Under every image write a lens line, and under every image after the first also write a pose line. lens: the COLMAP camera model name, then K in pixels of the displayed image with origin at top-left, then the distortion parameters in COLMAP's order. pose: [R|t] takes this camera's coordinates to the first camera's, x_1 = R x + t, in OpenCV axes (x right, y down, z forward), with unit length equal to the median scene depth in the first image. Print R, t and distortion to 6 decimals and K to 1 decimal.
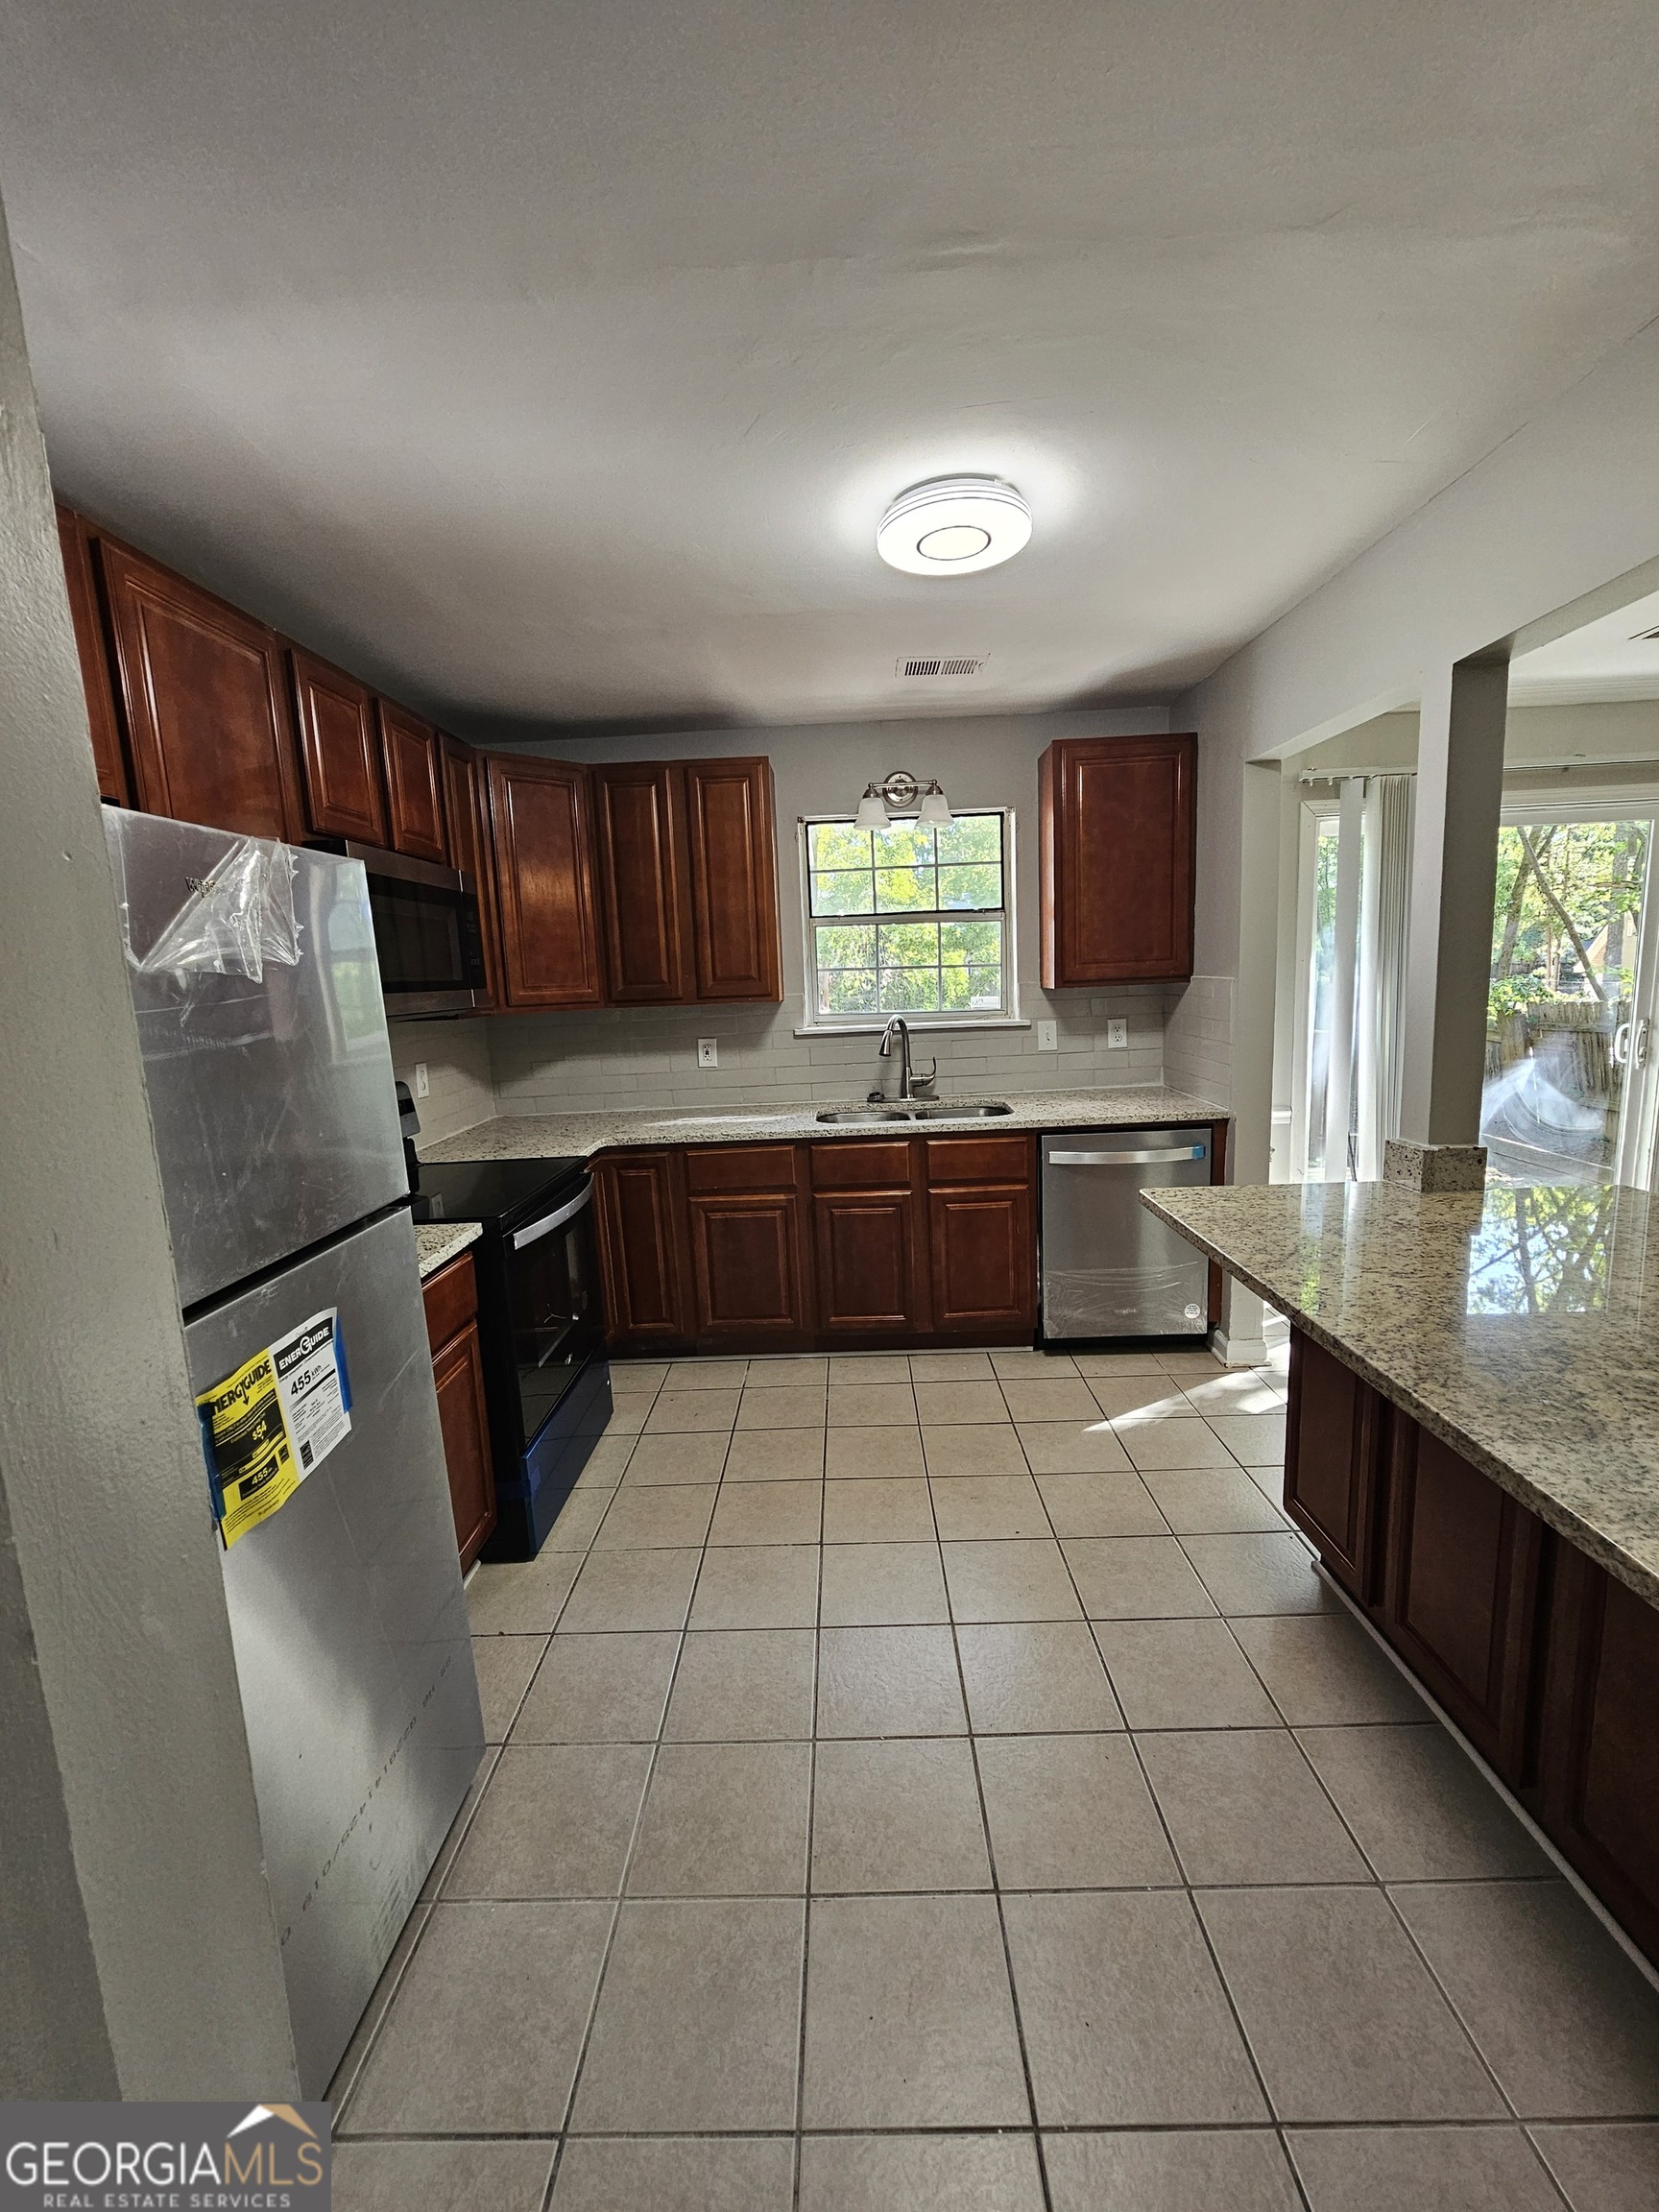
lens RADIAL K [[903.9, 0, 826.1], [0, 903.9, 1111.7], [0, 0, 1]] dist [-0.007354, 0.002955]
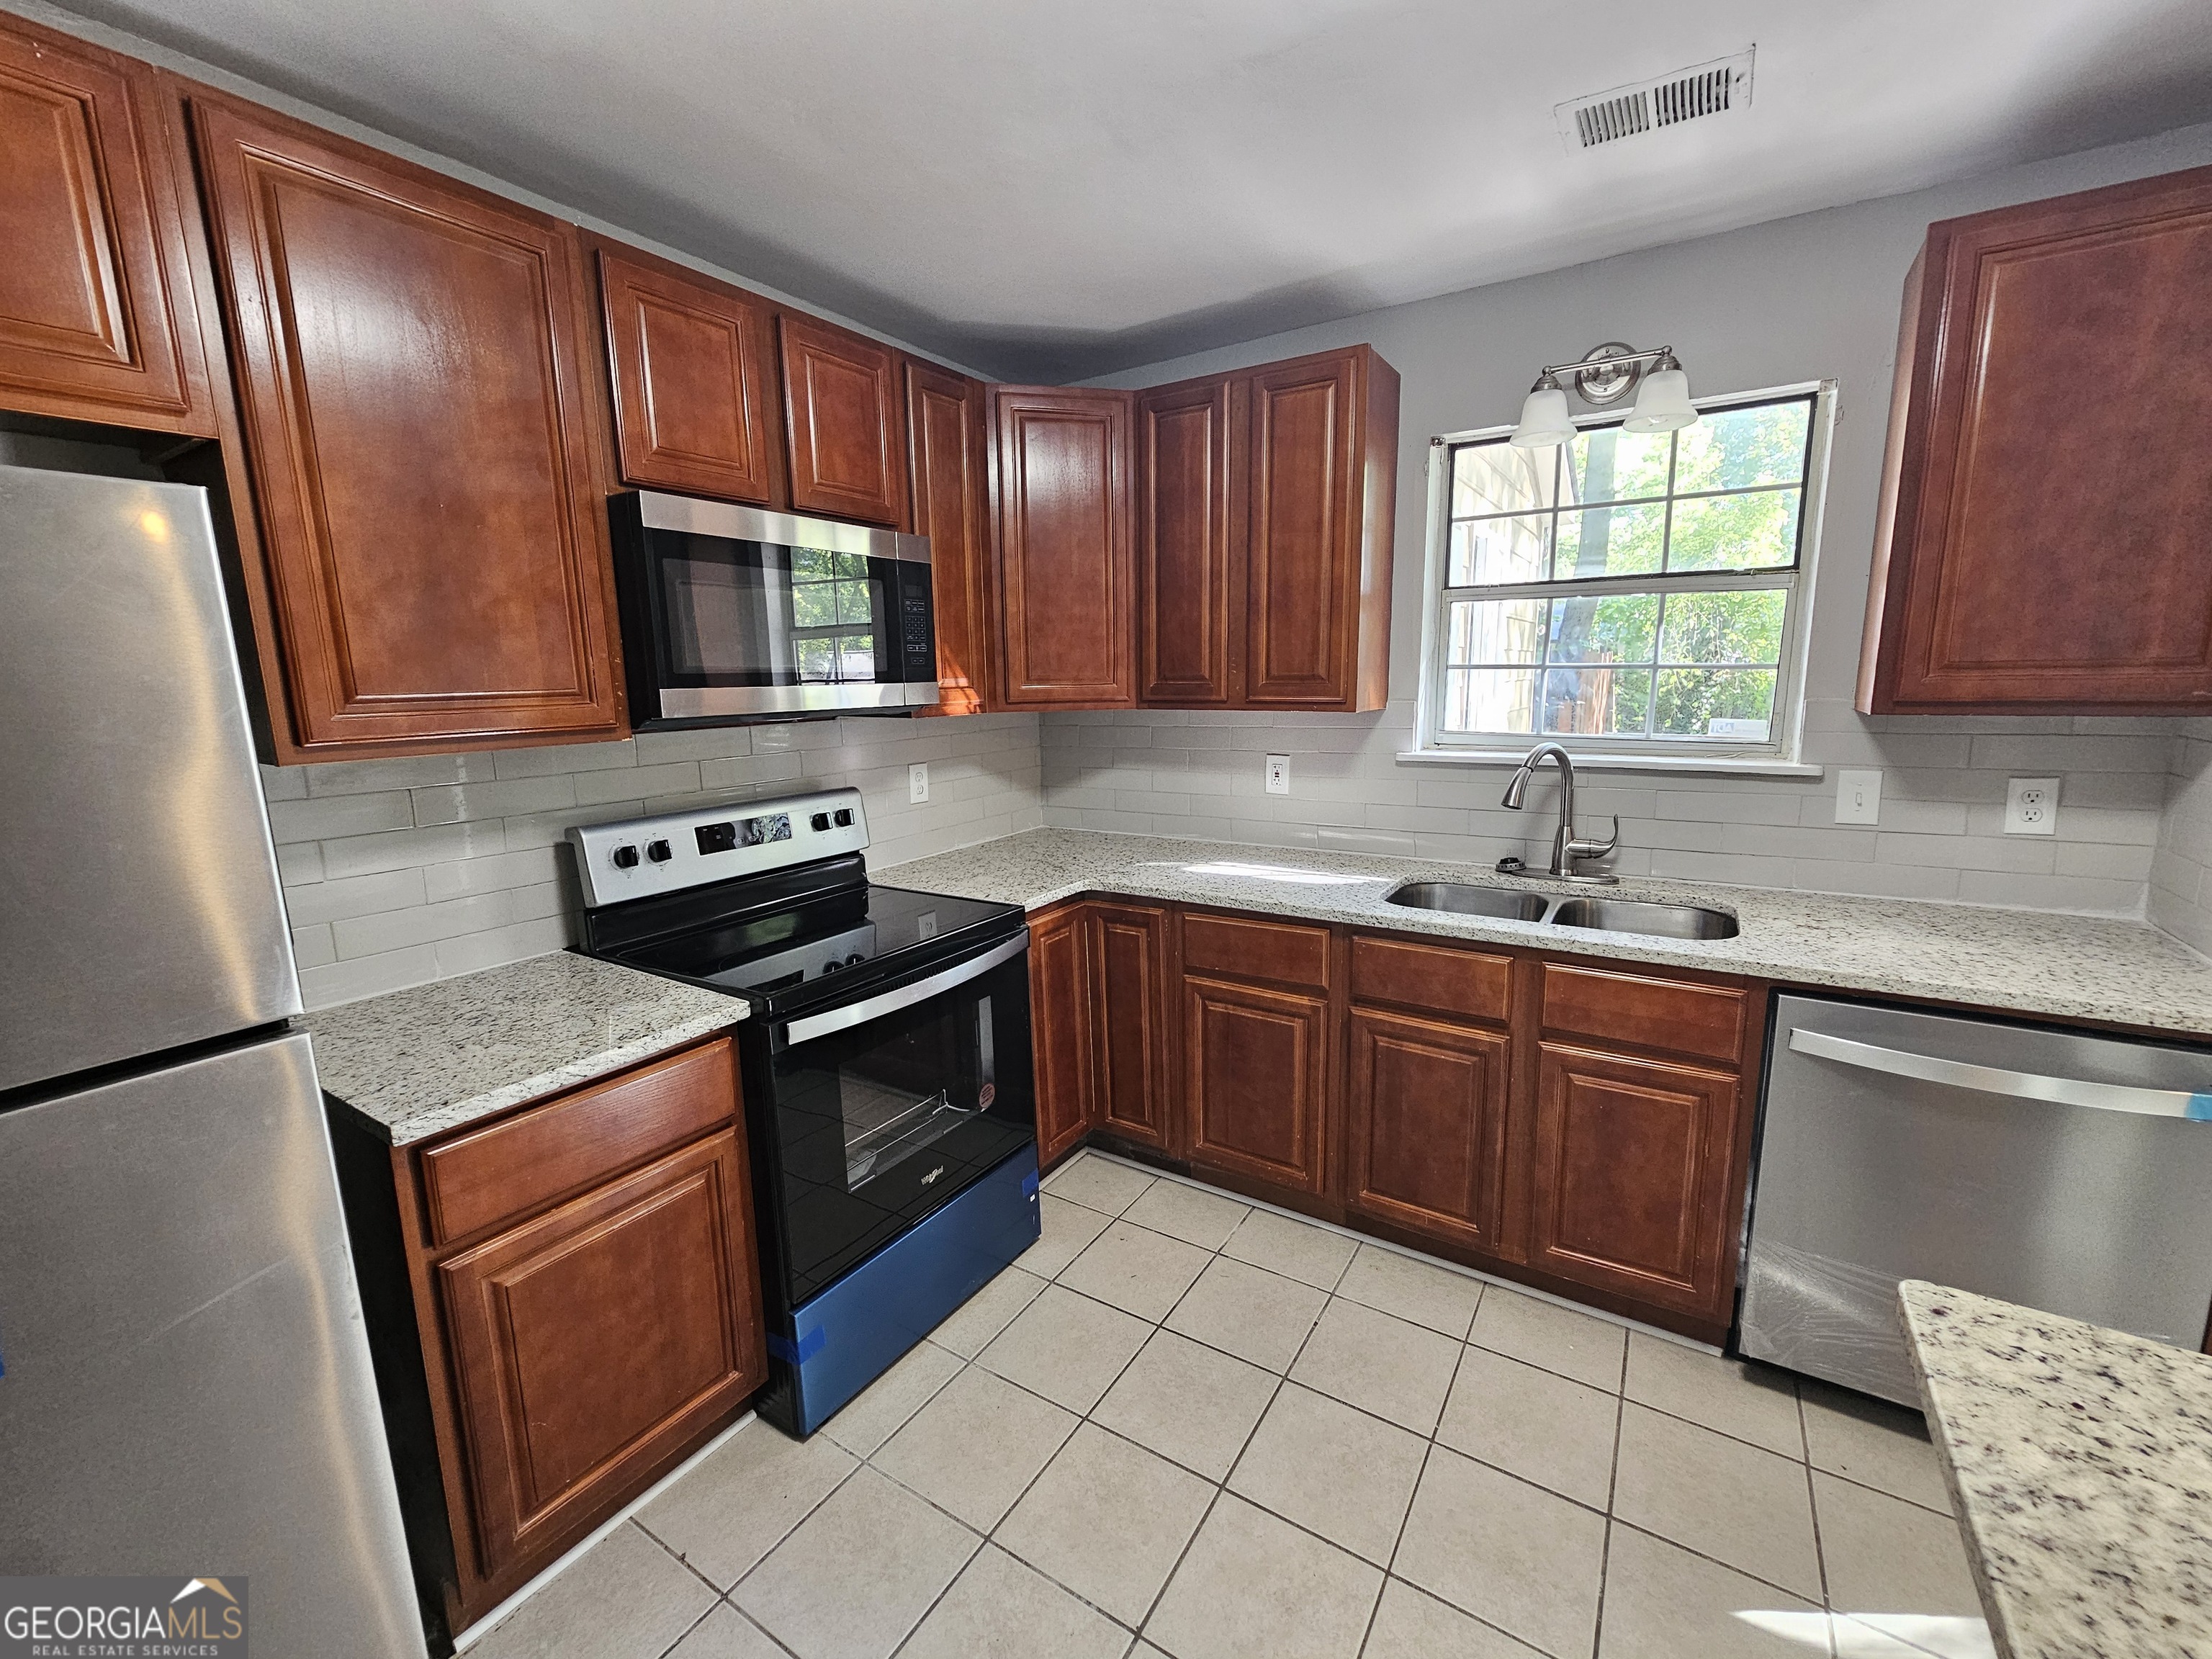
lens RADIAL K [[903.9, 0, 1113.8], [0, 903.9, 830.9], [0, 0, 1]] dist [-0.007354, 0.002955]
pose [[0.855724, 0.116974, -0.504037, 0.148767], [-0.098264, 0.993123, 0.063652, -0.059446], [0.508016, -0.004940, 0.861334, 0.323805]]
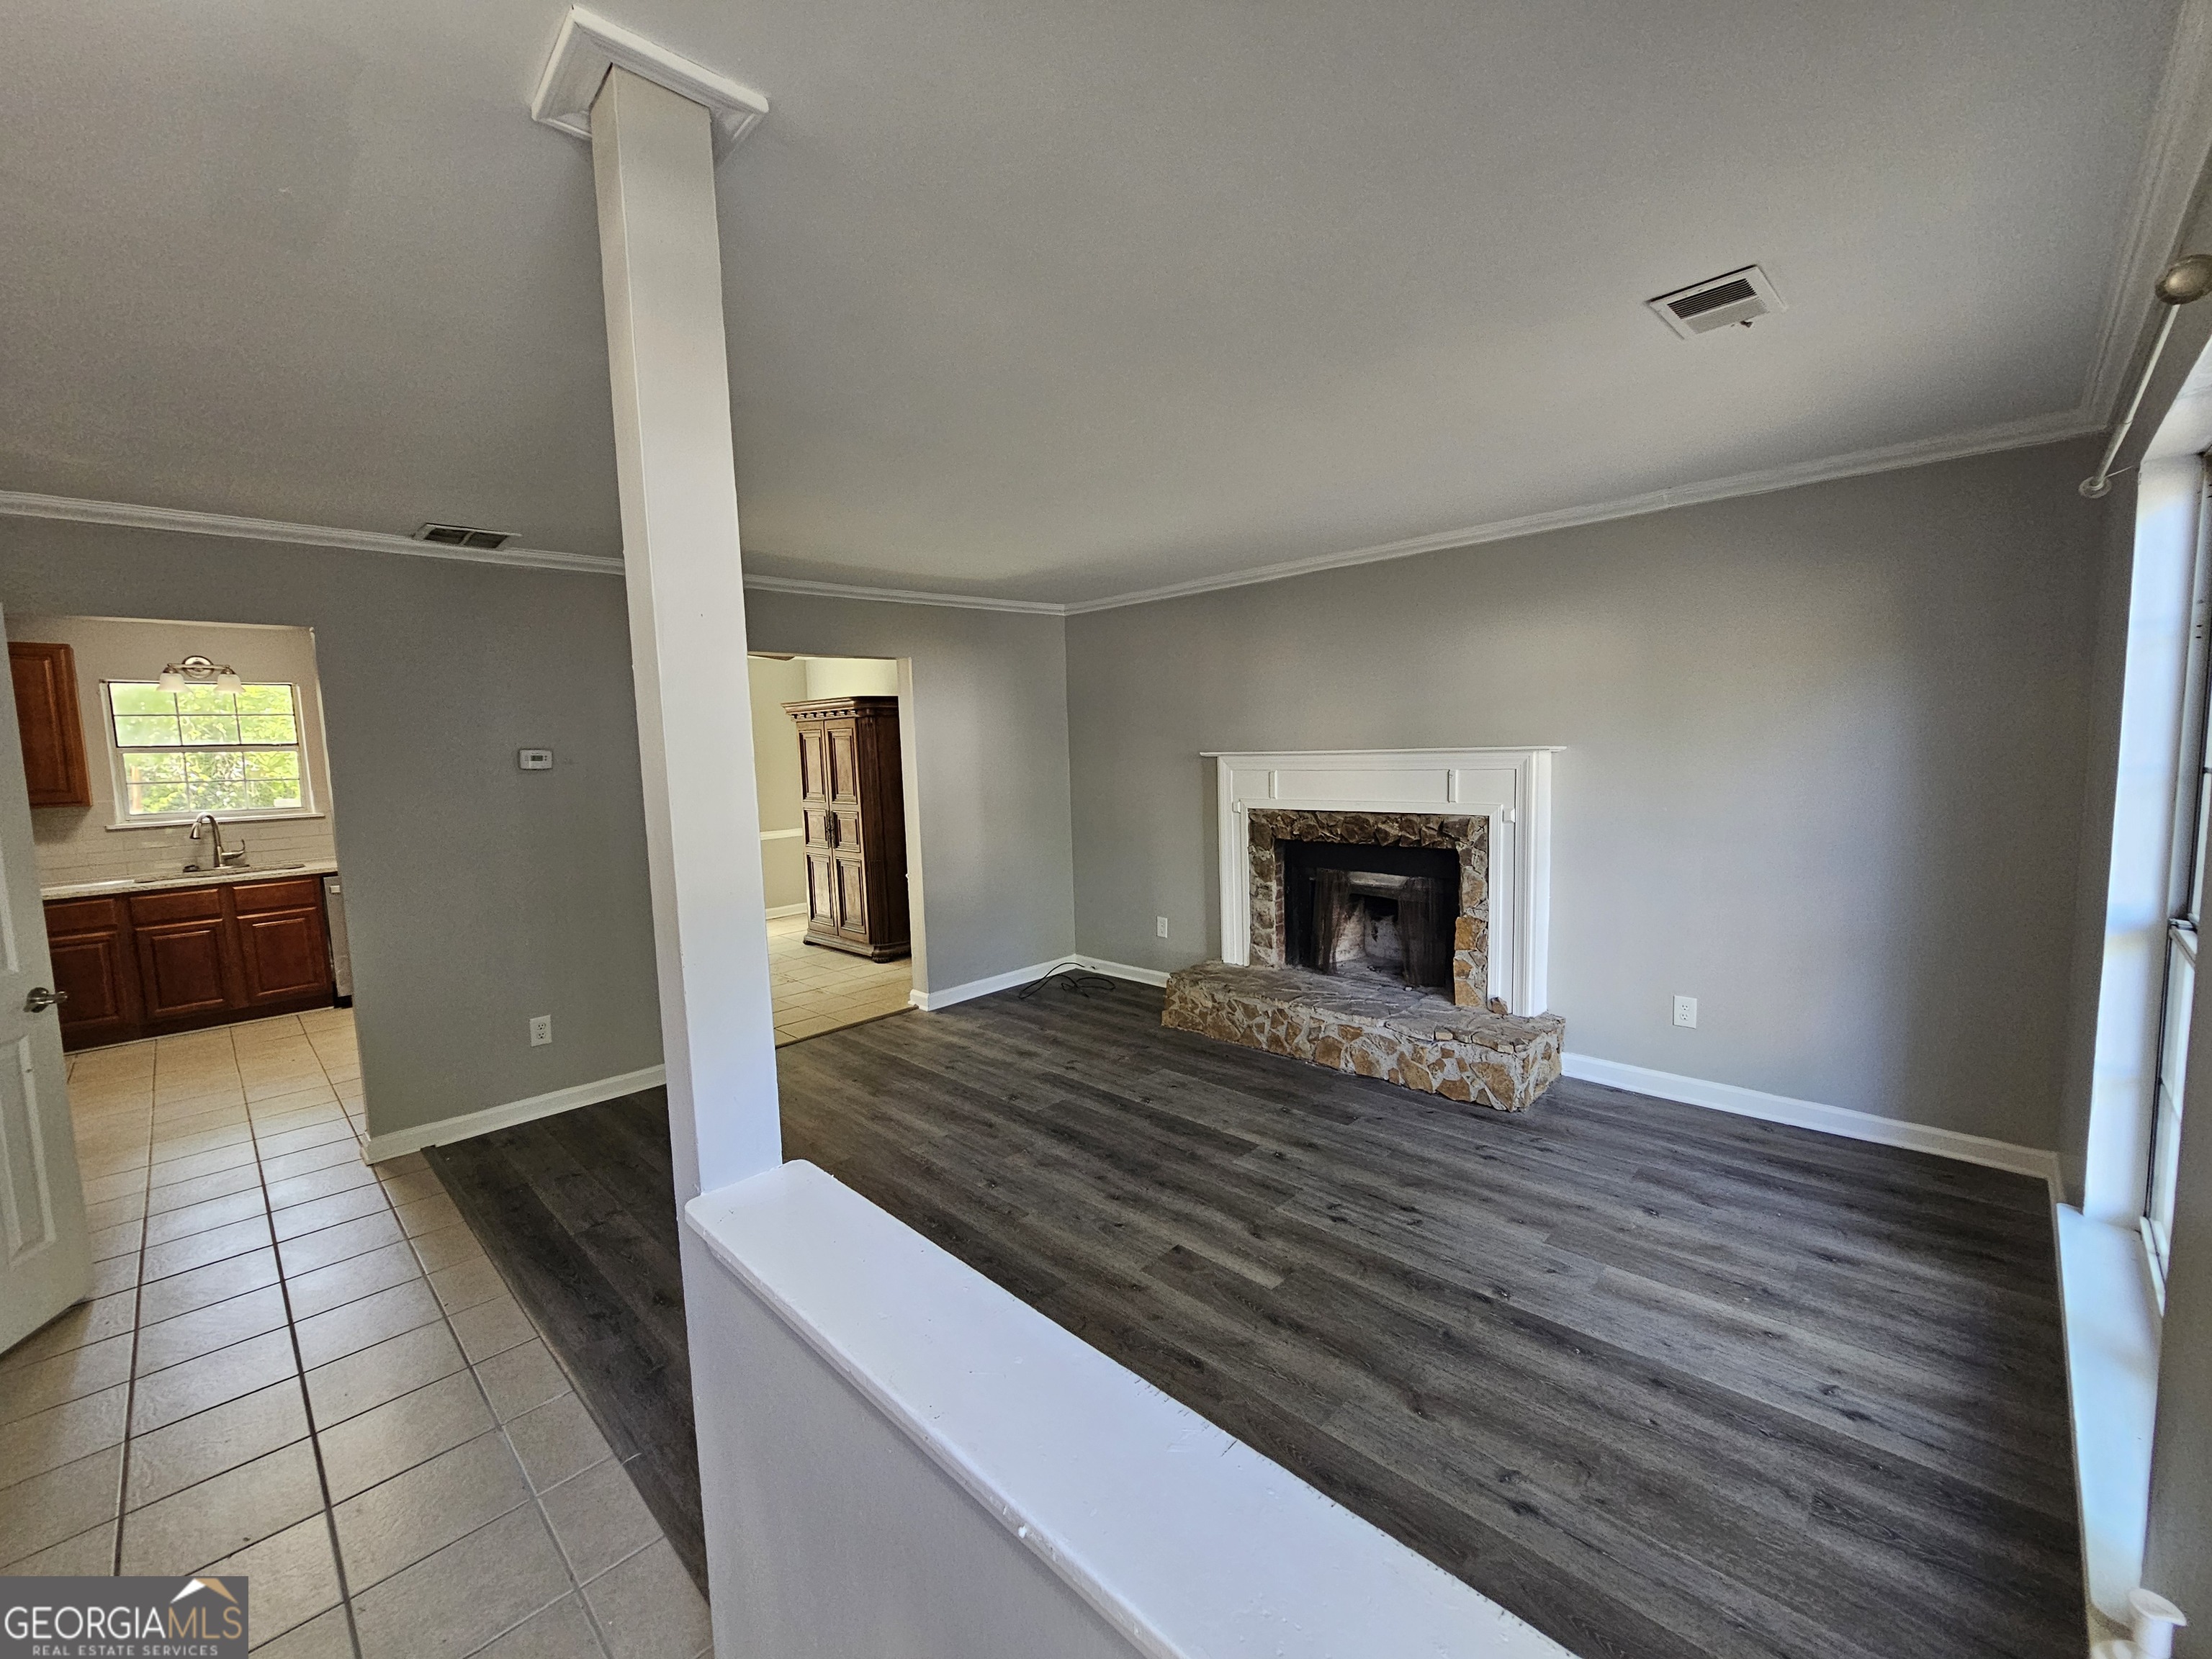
lens RADIAL K [[903.9, 0, 1109.7], [0, 903.9, 824.9], [0, 0, 1]] dist [-0.007354, 0.002955]
pose [[0.678863, -0.047926, 0.732699, -0.000042], [0.111297, 0.993054, -0.038164, 0.150046], [-0.725781, 0.107455, 0.679482, -1.209339]]
